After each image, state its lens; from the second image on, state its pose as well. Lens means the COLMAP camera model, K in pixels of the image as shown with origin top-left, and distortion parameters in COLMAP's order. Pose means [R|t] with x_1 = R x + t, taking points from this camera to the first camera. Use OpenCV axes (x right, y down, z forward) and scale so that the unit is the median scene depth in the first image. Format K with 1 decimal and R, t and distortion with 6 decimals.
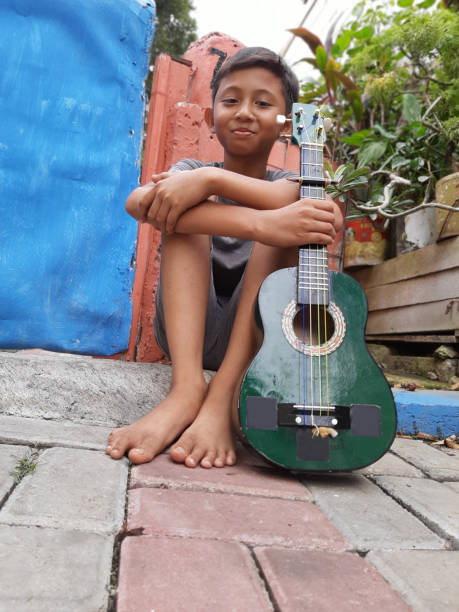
lens RADIAL K [[482.9, 0, 226.3], [0, 482.9, 305.9], [0, 0, 1]] dist [0.061025, -0.125694]
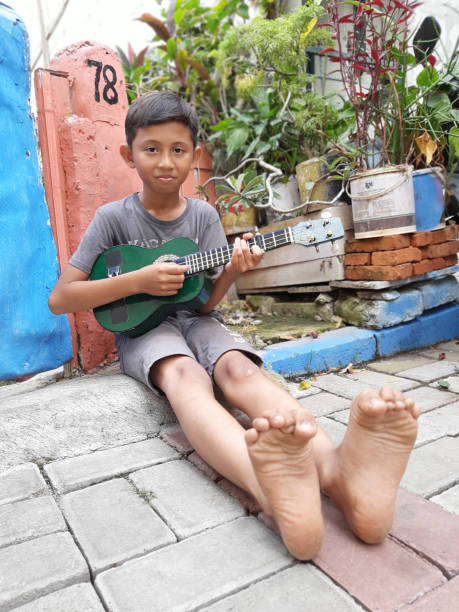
lens RADIAL K [[482.9, 0, 229.5], [0, 482.9, 305.8], [0, 0, 1]] dist [0.061025, -0.125694]
pose [[0.916204, -0.224346, 0.332023, -0.226313], [0.171068, 0.968266, 0.182197, -0.169286], [-0.362362, -0.110131, 0.925508, -0.129513]]
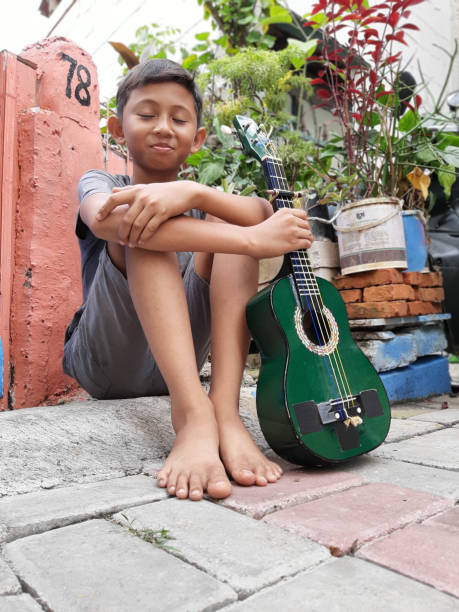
lens RADIAL K [[482.9, 0, 230.8], [0, 482.9, 303.6], [0, 0, 1]] dist [0.061025, -0.125694]
pose [[0.853121, -0.102506, 0.511543, -0.291310], [0.121309, 0.992609, -0.003407, -0.018056], [-0.507413, 0.064962, 0.859251, 0.082421]]
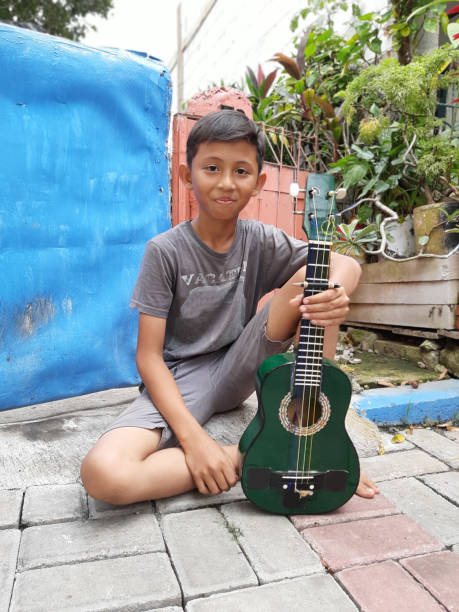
lens RADIAL K [[482.9, 0, 225.6], [0, 482.9, 305.9], [0, 0, 1]] dist [0.061025, -0.125694]
pose [[0.984237, -0.121726, 0.128300, -0.233768], [0.102163, 0.983489, 0.149370, -0.254622], [-0.144364, -0.133907, 0.980422, -0.172720]]
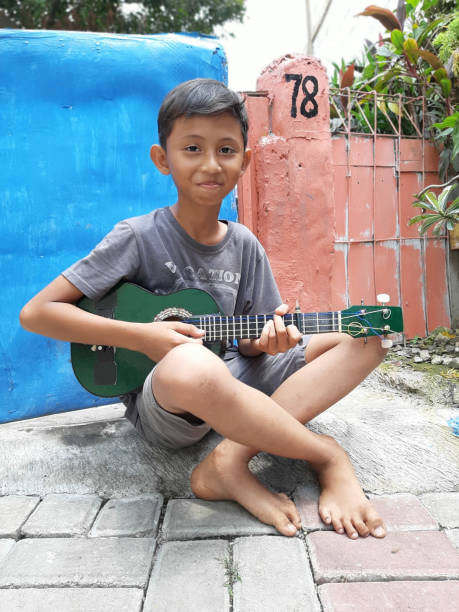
lens RADIAL K [[482.9, 0, 221.6], [0, 482.9, 306.3], [0, 0, 1]] dist [0.061025, -0.125694]
pose [[0.968554, -0.152047, -0.196939, -0.035981], [0.175047, 0.978934, 0.105100, -0.205590], [0.176810, -0.136269, 0.974766, -0.058036]]
